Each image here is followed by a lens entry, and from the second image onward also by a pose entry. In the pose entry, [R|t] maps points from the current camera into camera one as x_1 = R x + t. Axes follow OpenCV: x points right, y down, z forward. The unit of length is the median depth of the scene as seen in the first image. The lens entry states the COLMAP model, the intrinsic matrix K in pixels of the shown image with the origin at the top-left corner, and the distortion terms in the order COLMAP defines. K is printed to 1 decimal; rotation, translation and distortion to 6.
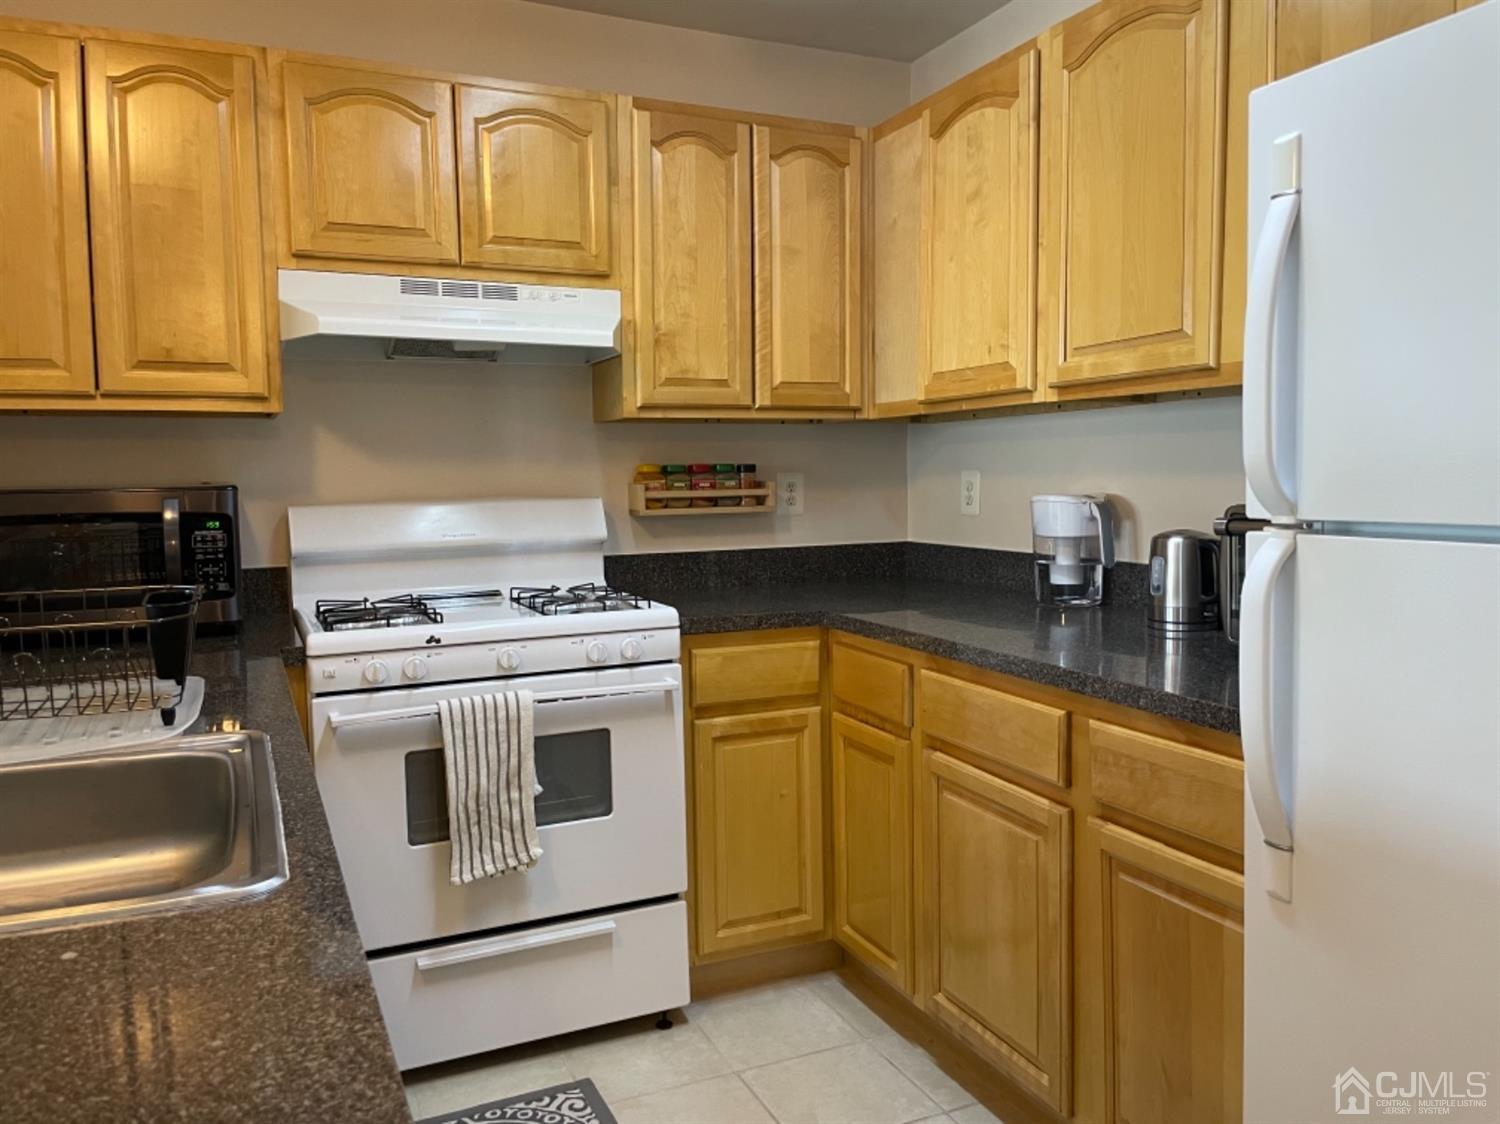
lens RADIAL K [[1132.6, 0, 759.4], [0, 1132.6, 562.2], [0, 0, 1]] dist [0.099392, -0.145261]
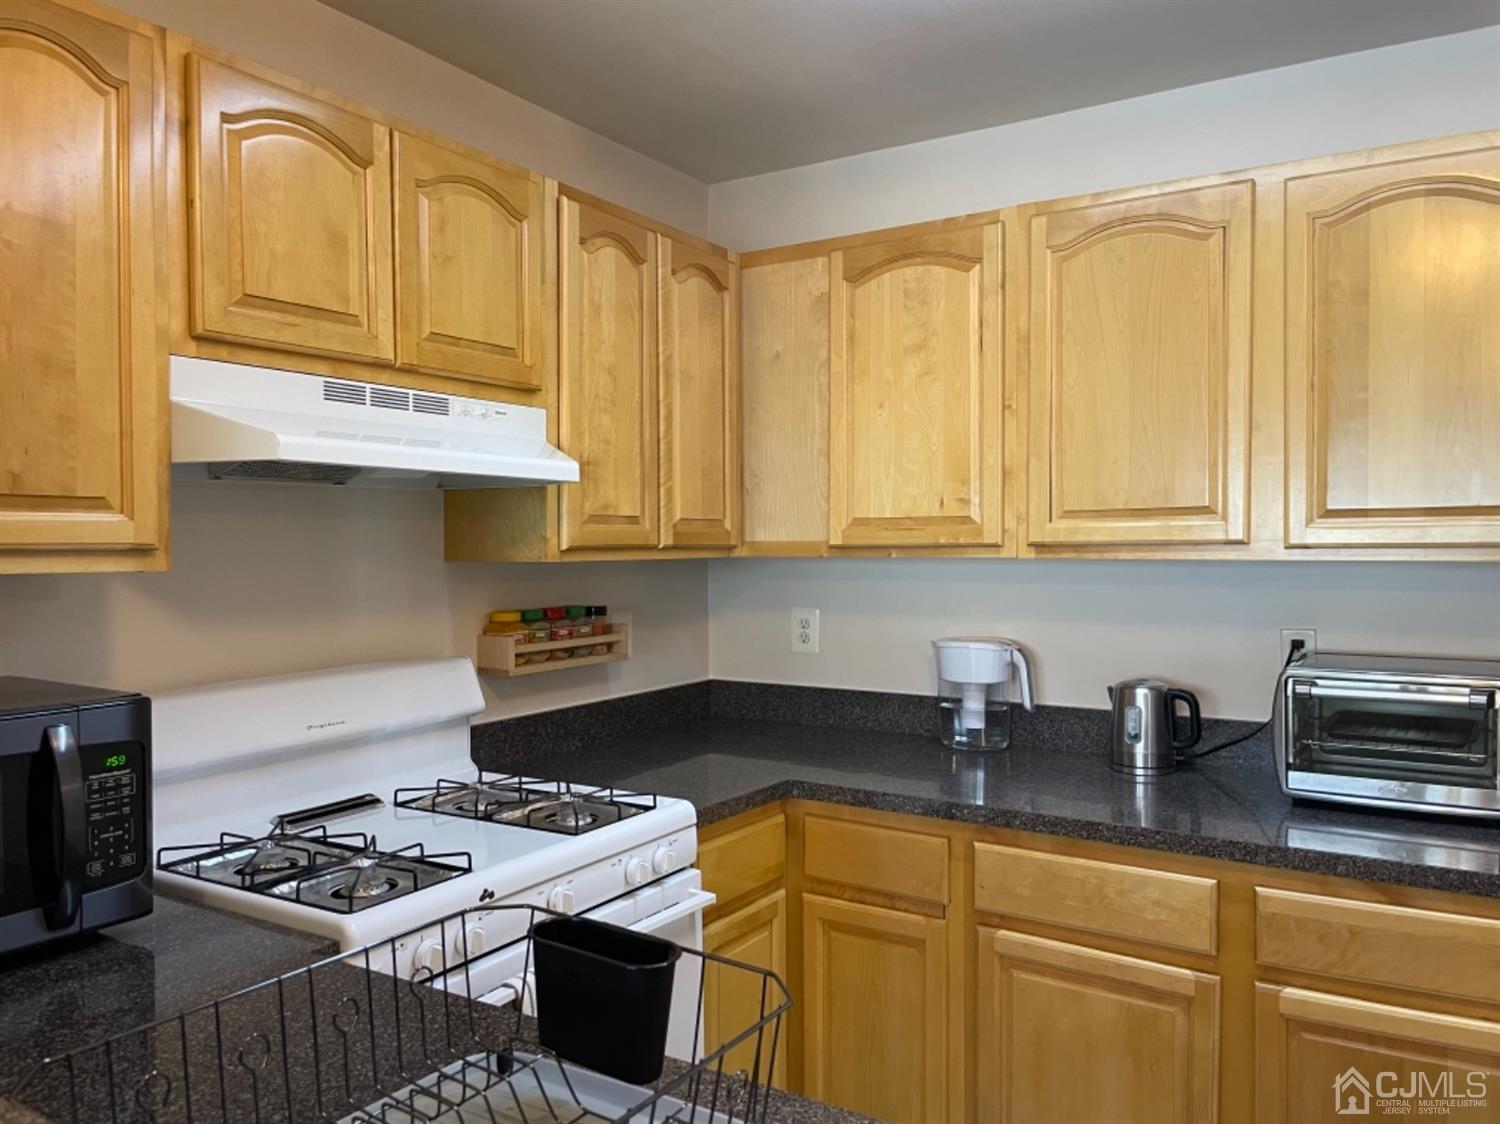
lens RADIAL K [[1132.6, 0, 759.4], [0, 1132.6, 562.2], [0, 0, 1]] dist [0.099392, -0.145261]
pose [[0.833129, -0.000087, 0.553079, -0.457661], [0.037045, 0.997763, -0.055645, -0.079485], [-0.551837, 0.066848, 0.831269, 0.249208]]
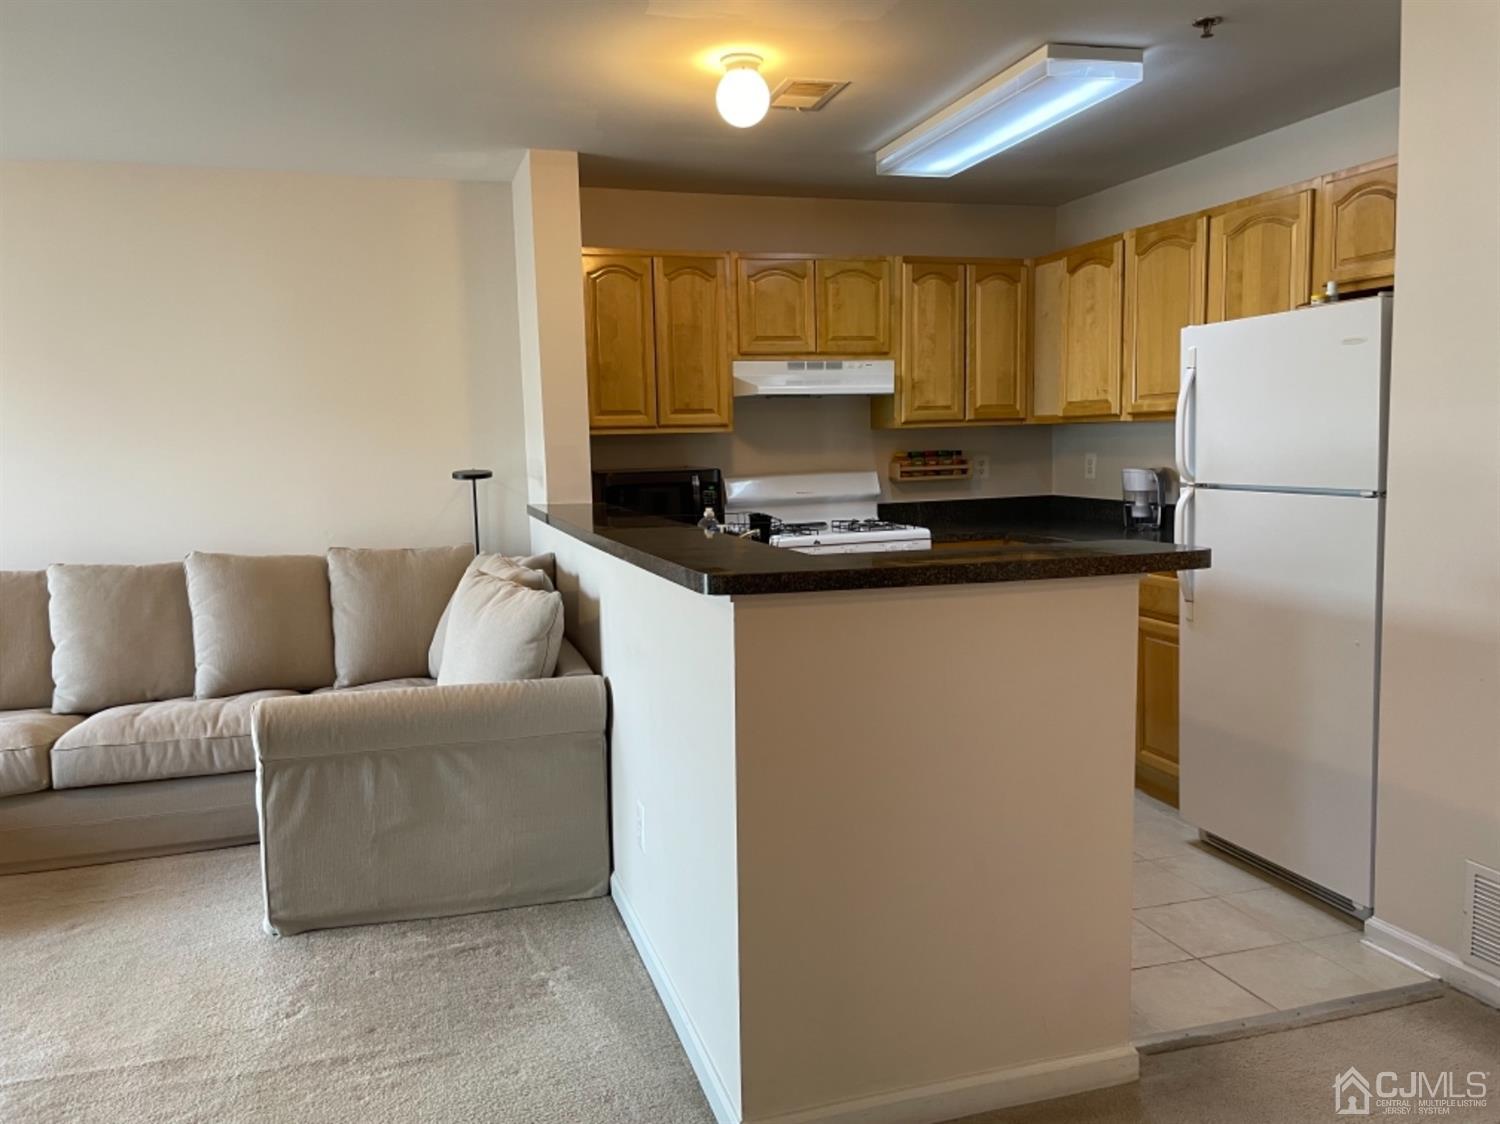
lens RADIAL K [[1132.6, 0, 759.4], [0, 1132.6, 562.2], [0, 0, 1]] dist [0.099392, -0.145261]
pose [[0.992650, 0.002872, -0.120989, -0.117972], [0.001425, 0.999372, 0.035412, 0.025963], [0.121014, -0.035324, 0.992022, -0.904022]]
